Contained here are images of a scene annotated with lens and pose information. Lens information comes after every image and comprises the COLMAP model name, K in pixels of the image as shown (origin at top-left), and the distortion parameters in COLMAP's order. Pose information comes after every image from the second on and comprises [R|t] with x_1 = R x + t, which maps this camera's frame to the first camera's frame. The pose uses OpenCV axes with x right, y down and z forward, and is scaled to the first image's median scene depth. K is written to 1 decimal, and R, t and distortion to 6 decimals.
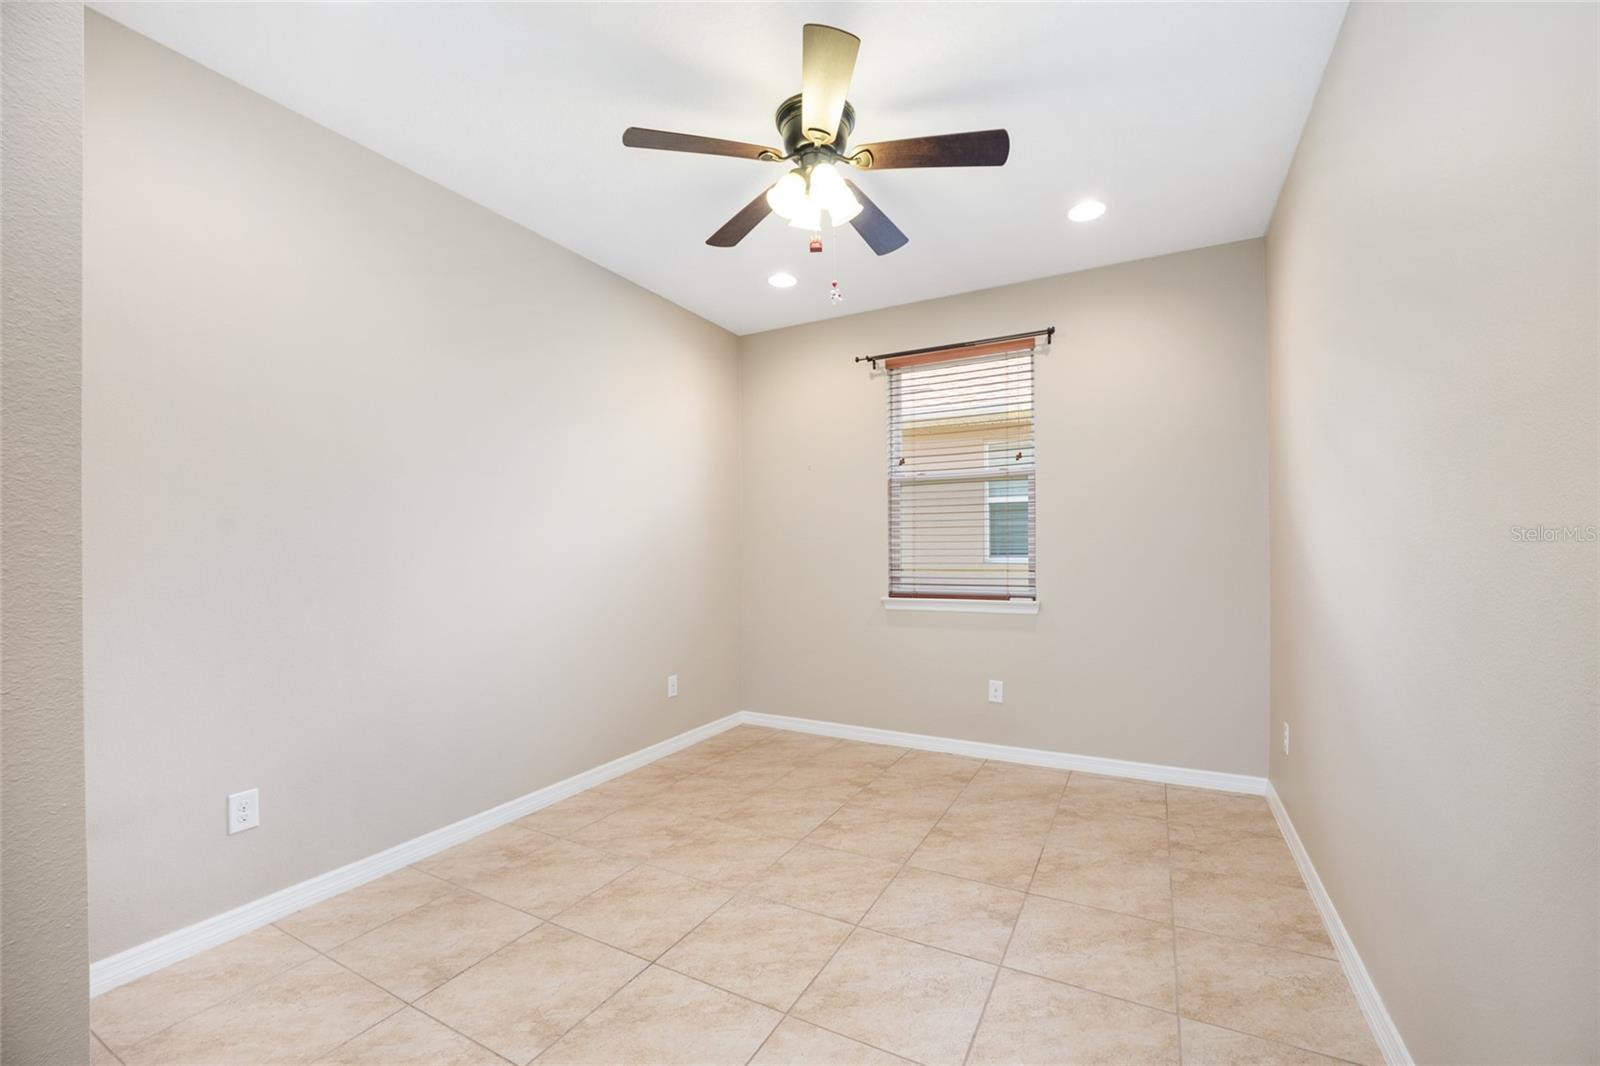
lens RADIAL K [[652.5, 0, 804.9], [0, 652.5, 549.0], [0, 0, 1]] dist [-0.023717, -0.000106]
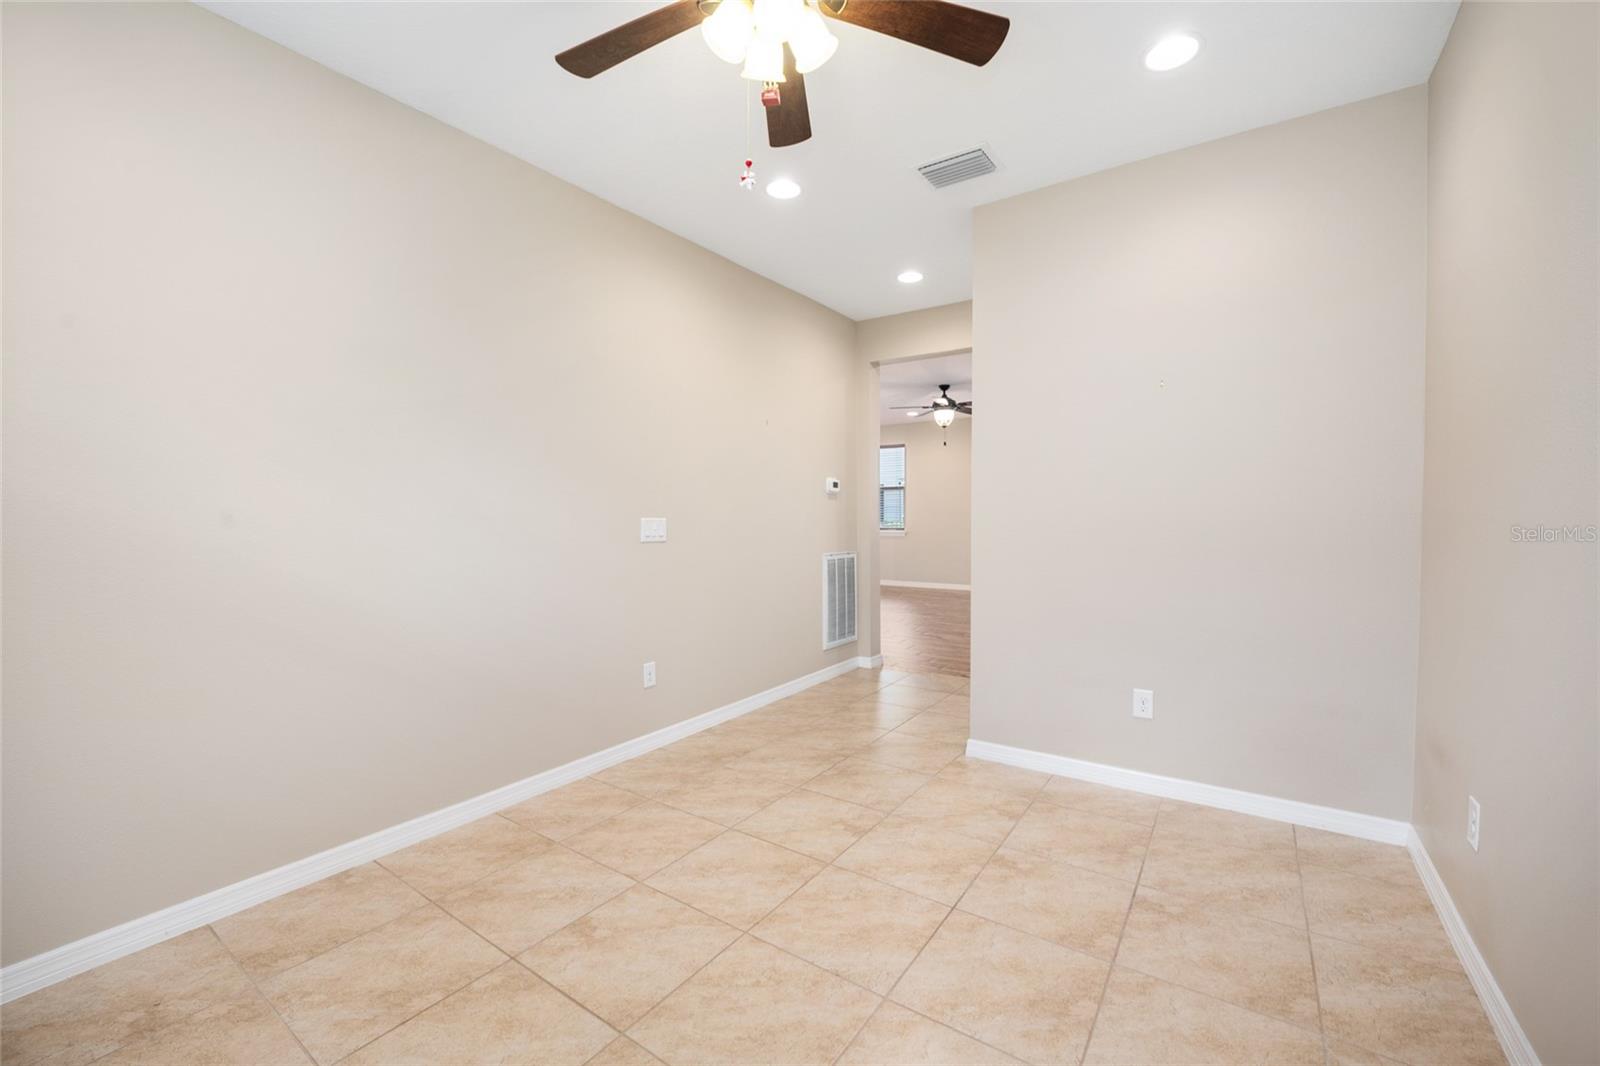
lens RADIAL K [[648.7, 0, 801.6], [0, 648.7, 526.0], [0, 0, 1]] dist [-0.031390, 0.005729]
pose [[-0.993431, 0.010393, 0.113962, -0.108154], [0.012118, 0.999822, 0.014455, 0.002757], [-0.113792, 0.015741, -0.993380, 1.926083]]
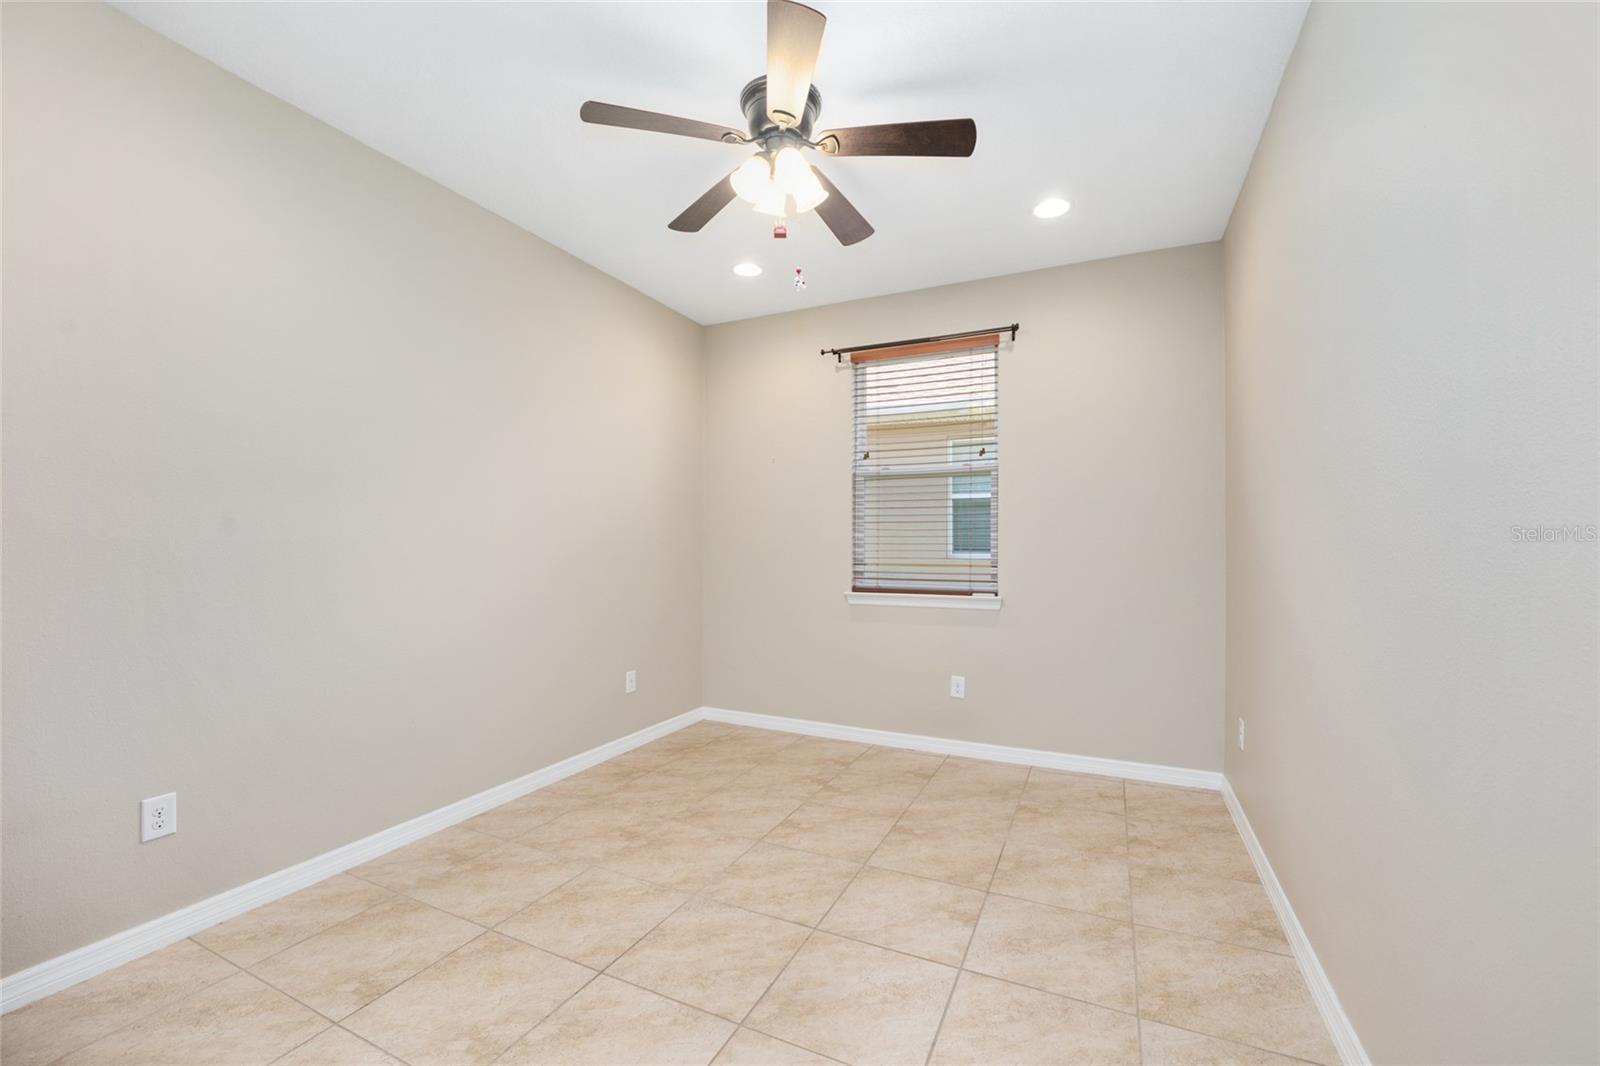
lens RADIAL K [[650.7, 0, 804.1], [0, 650.7, 536.2], [0, 0, 1]] dist [-0.026242, 0.002965]
pose [[0.998626, 0.011084, 0.051221, 0.007986], [-0.010478, 0.999872, -0.012084, 0.003734], [-0.051348, 0.011531, 0.998614, 0.027654]]
